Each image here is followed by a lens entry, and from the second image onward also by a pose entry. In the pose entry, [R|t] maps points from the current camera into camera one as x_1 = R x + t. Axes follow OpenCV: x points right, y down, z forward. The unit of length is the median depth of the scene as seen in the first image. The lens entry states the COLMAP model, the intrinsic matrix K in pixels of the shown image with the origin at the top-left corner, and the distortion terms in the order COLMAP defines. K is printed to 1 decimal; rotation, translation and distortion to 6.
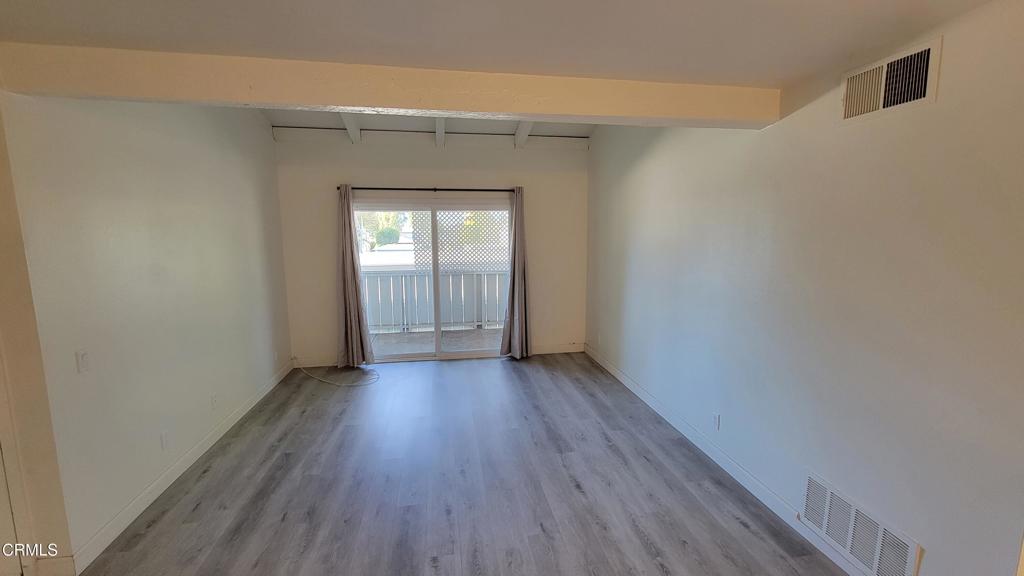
lens RADIAL K [[413.5, 0, 508.2], [0, 413.5, 290.1], [0, 0, 1]] dist [0.000387, -0.001013]
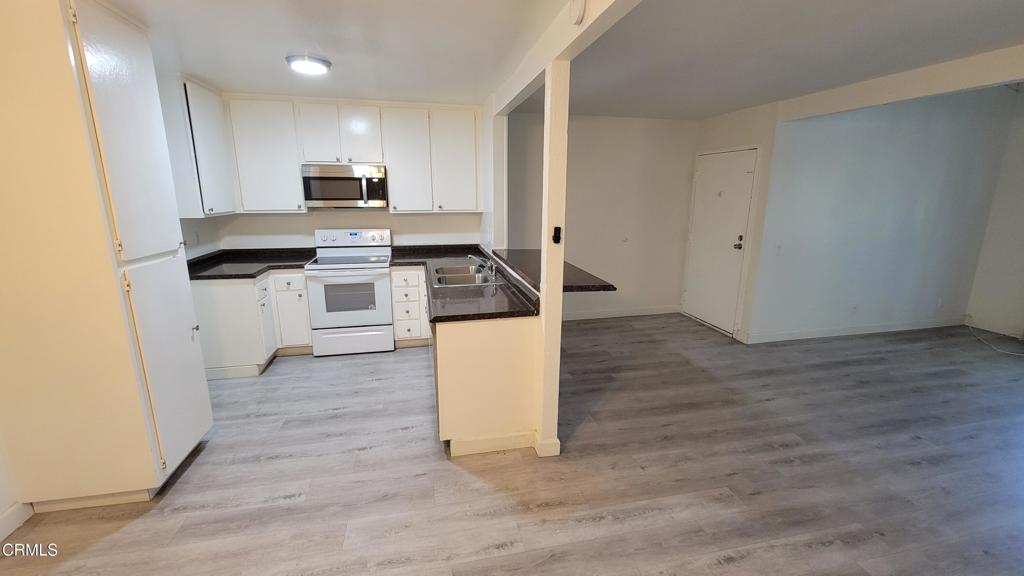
lens RADIAL K [[413.5, 0, 507.4], [0, 413.5, 287.4], [0, 0, 1]] dist [0.000387, -0.001013]
pose [[0.040246, 0.229571, -0.972460, 0.653471], [-0.145117, 0.964272, 0.221632, 0.060870], [0.988596, 0.132201, 0.072123, -0.314542]]
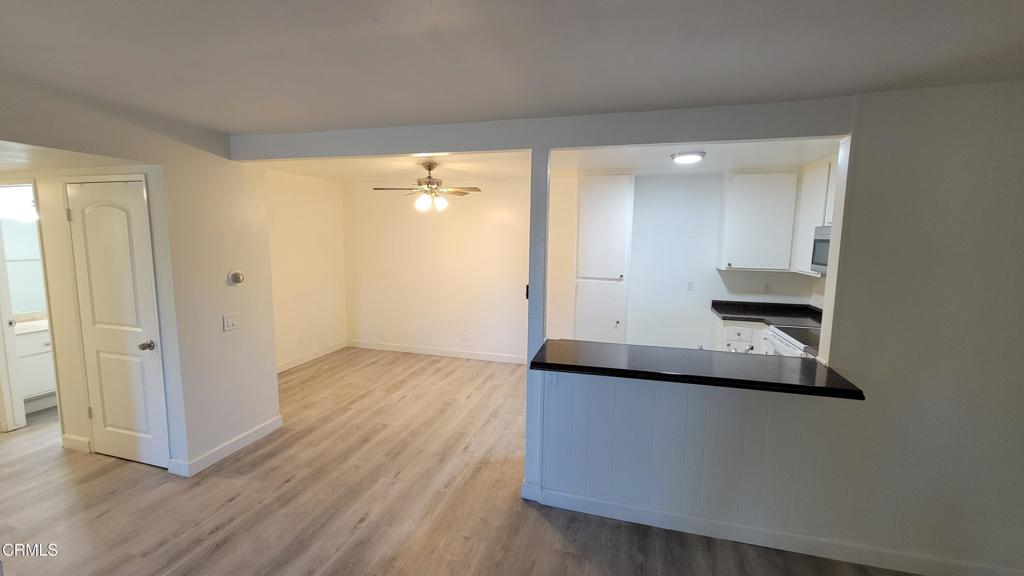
lens RADIAL K [[413.5, 0, 508.7], [0, 413.5, 286.0], [0, 0, 1]] dist [0.000387, -0.001013]
pose [[-0.899390, -0.061468, 0.432803, -0.427107], [0.050141, 0.969025, 0.241819, -0.102254], [-0.434261, 0.239191, -0.868450, 0.585001]]
